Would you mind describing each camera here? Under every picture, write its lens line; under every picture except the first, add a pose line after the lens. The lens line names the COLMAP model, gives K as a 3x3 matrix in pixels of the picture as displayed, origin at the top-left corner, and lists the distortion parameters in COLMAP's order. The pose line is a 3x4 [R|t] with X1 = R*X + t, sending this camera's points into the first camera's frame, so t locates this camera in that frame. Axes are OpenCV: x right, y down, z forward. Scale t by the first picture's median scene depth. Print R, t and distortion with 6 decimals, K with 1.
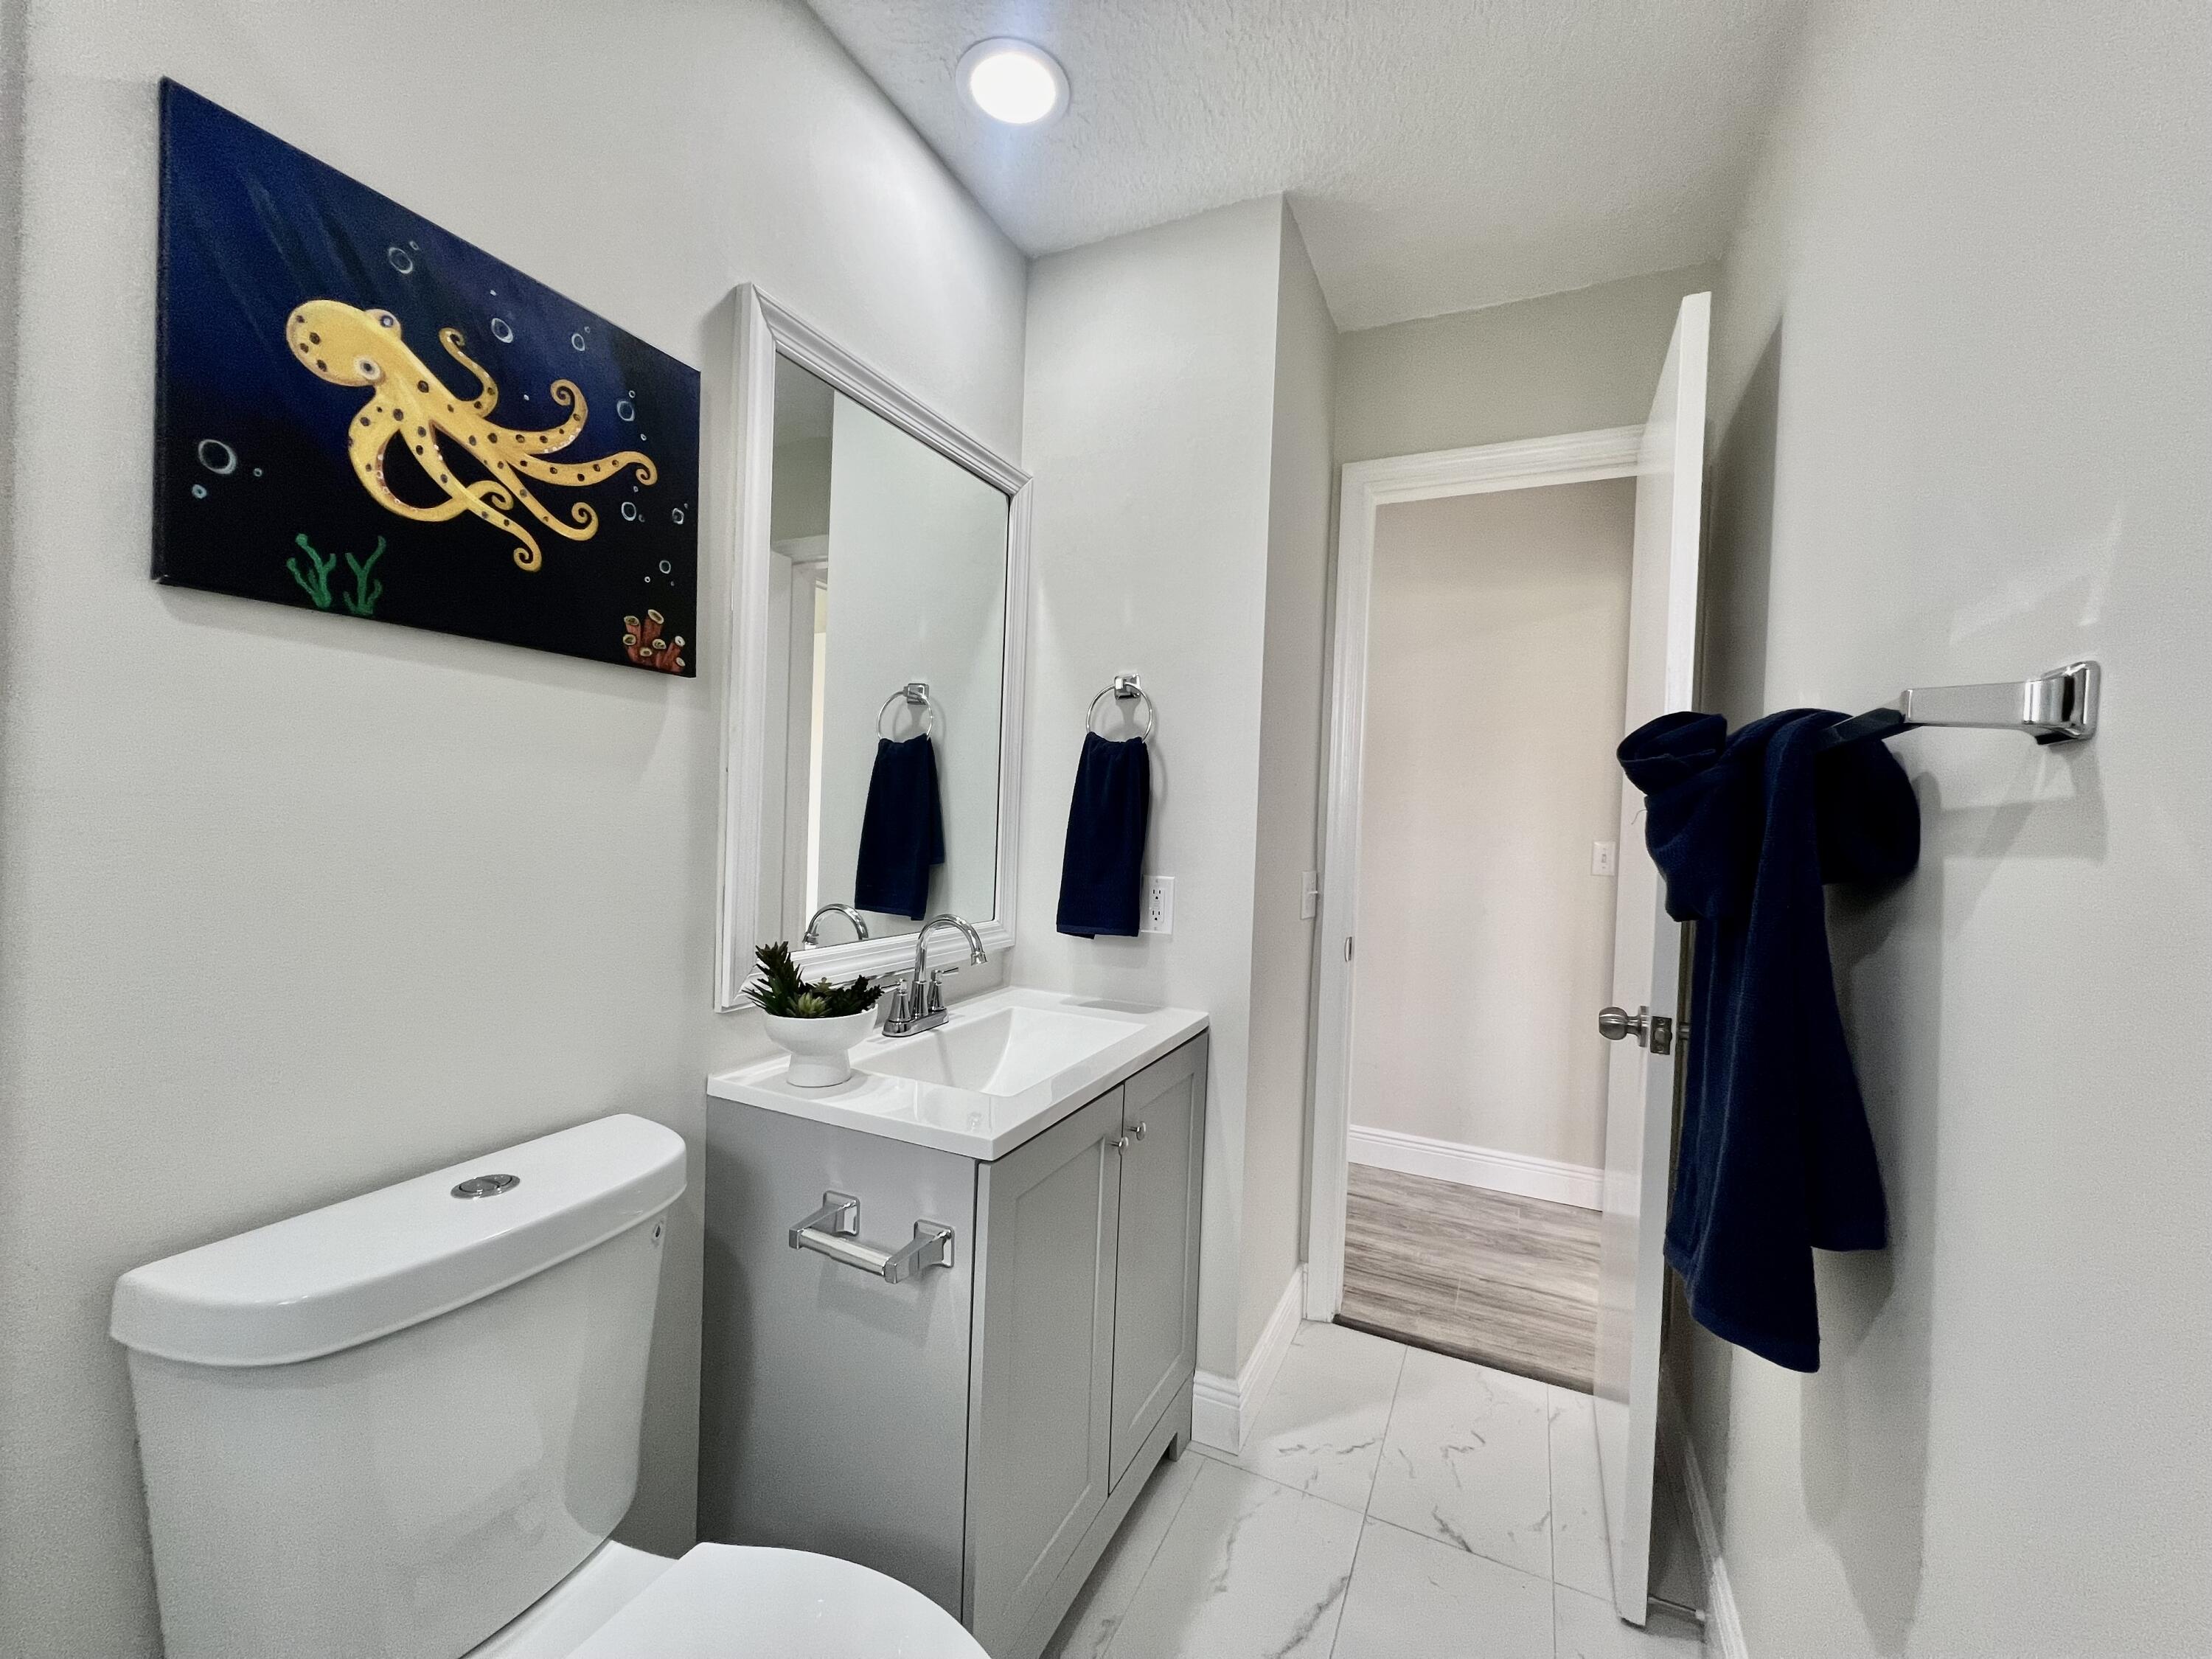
lens RADIAL K [[893.0, 0, 1105.7], [0, 893.0, 831.7], [0, 0, 1]] dist [-0.003534, 0.002031]
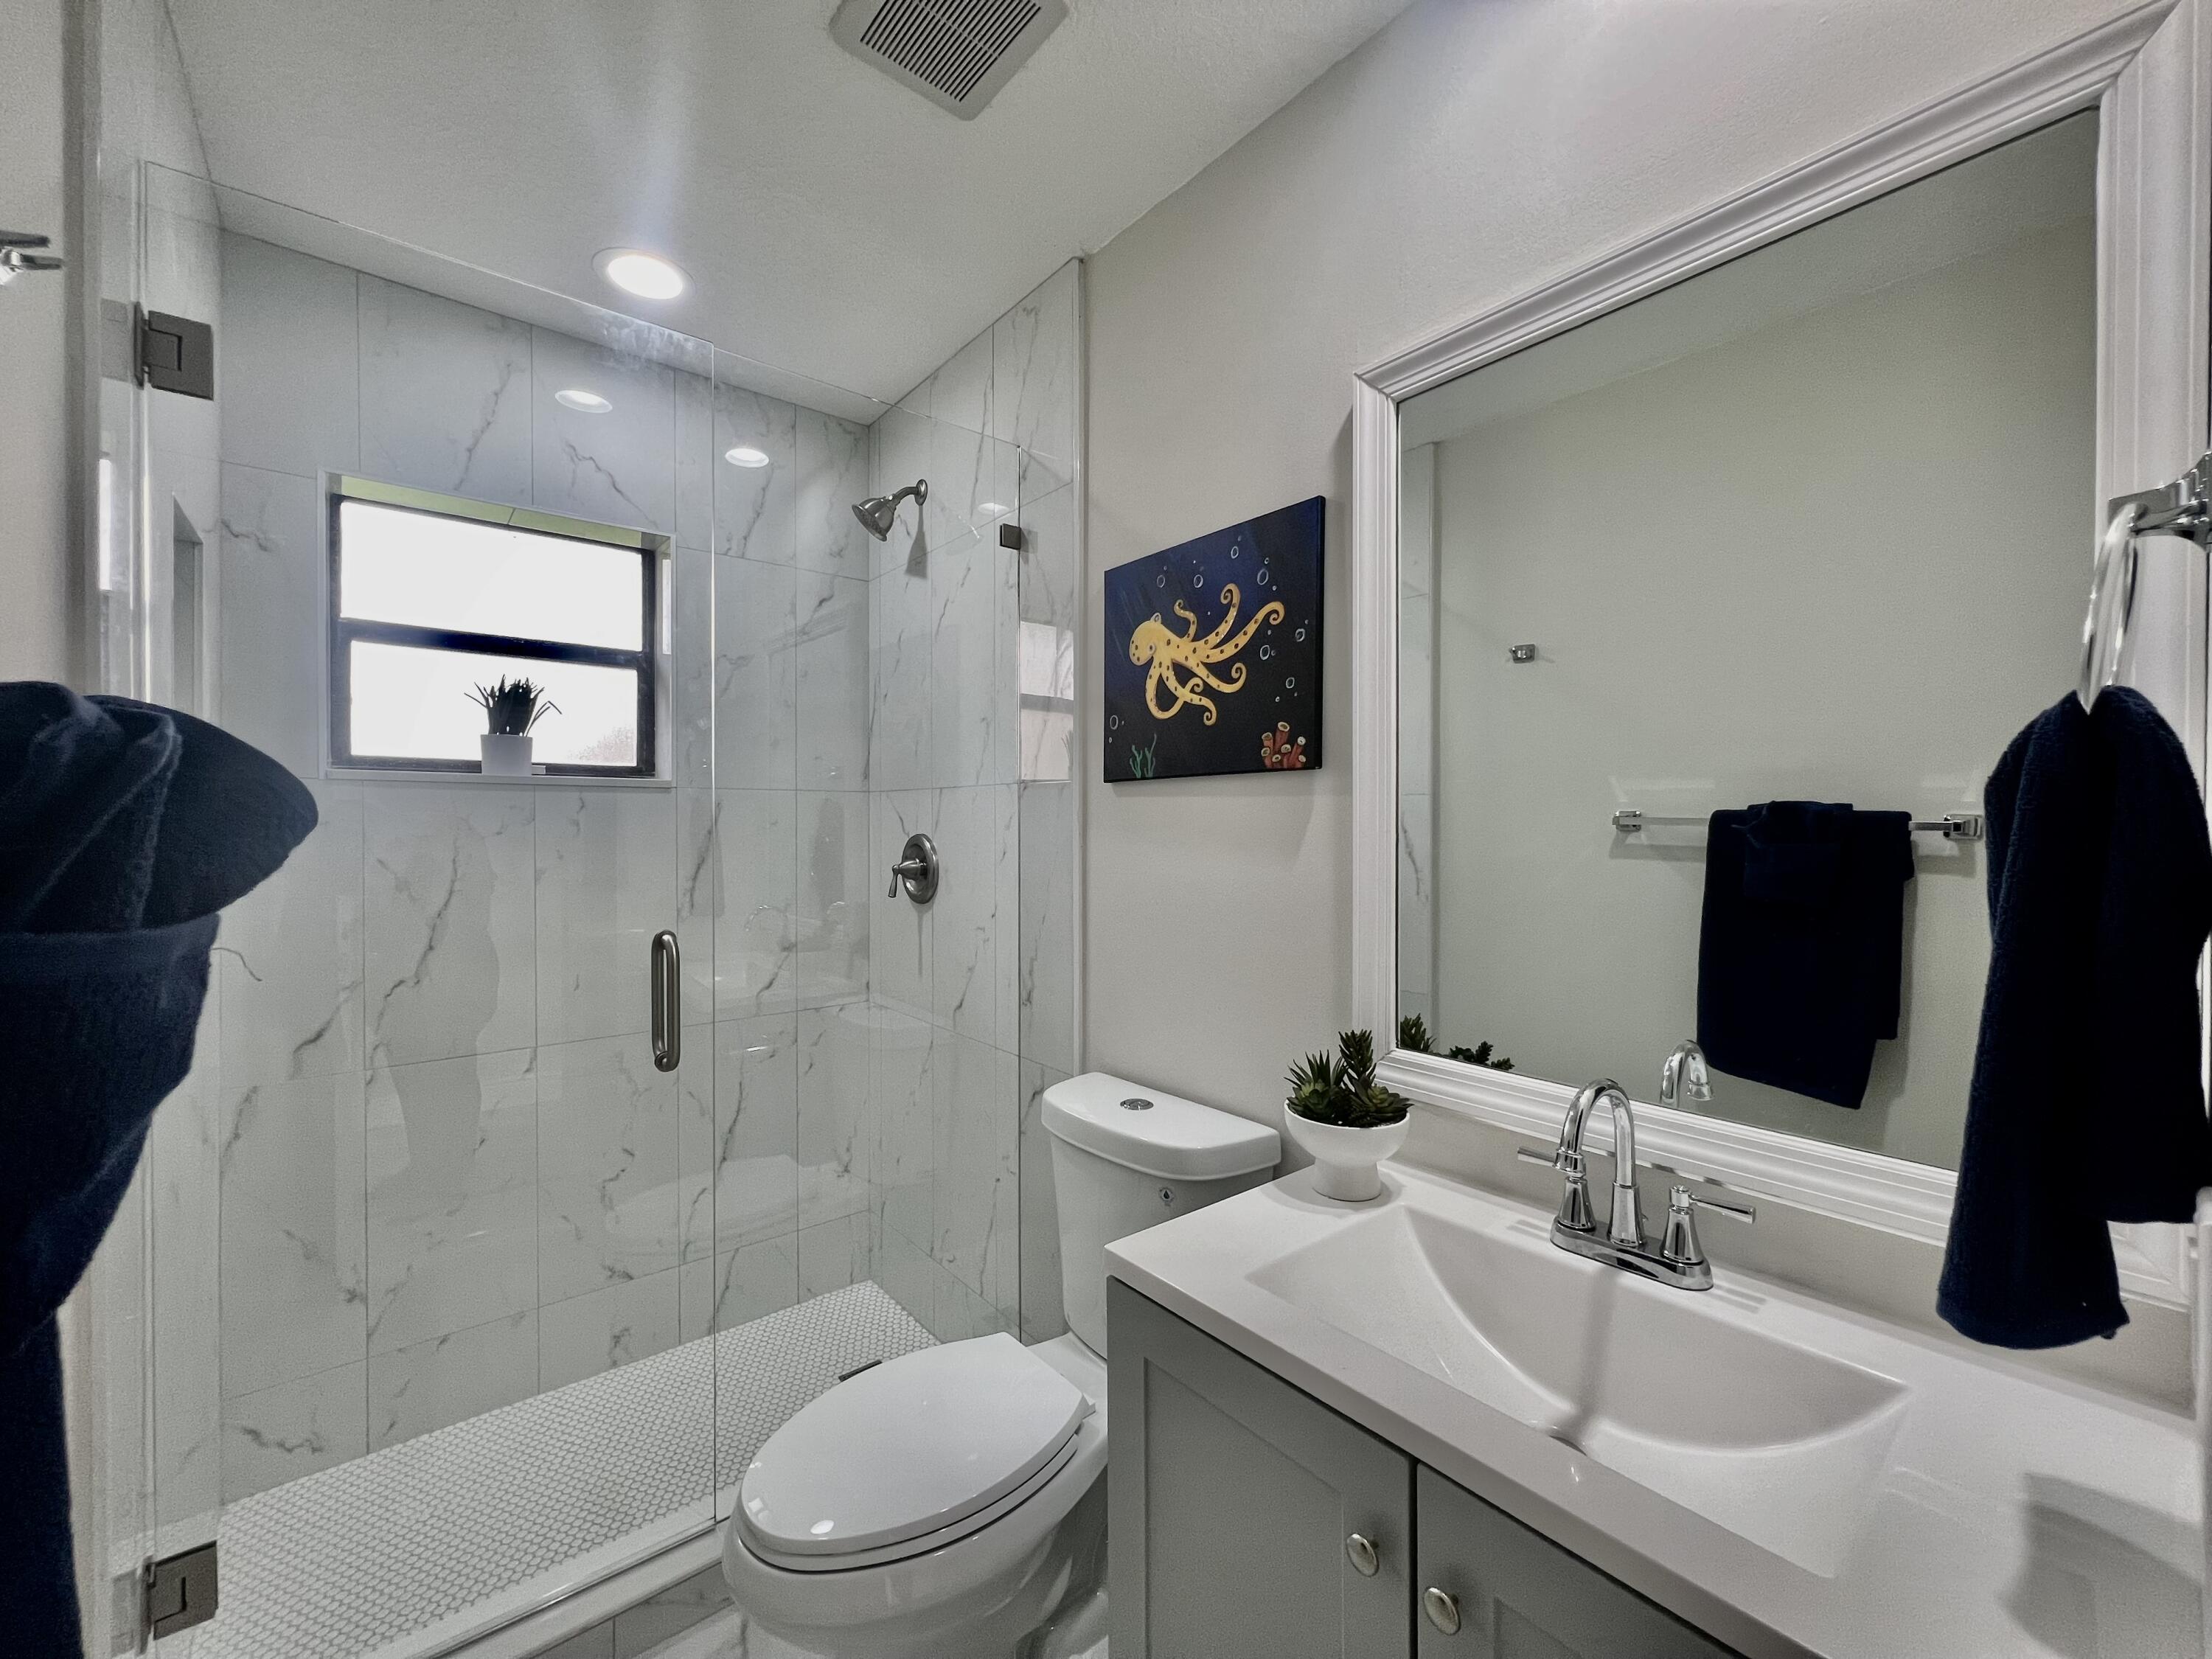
lens RADIAL K [[893.0, 0, 1104.5], [0, 893.0, 830.8], [0, 0, 1]] dist [-0.003534, 0.002031]
pose [[-0.430194, -0.030090, -0.902235, 0.784682], [-0.029961, 0.999370, -0.019043, -0.078844], [0.902239, 0.018840, -0.430824, 1.482633]]
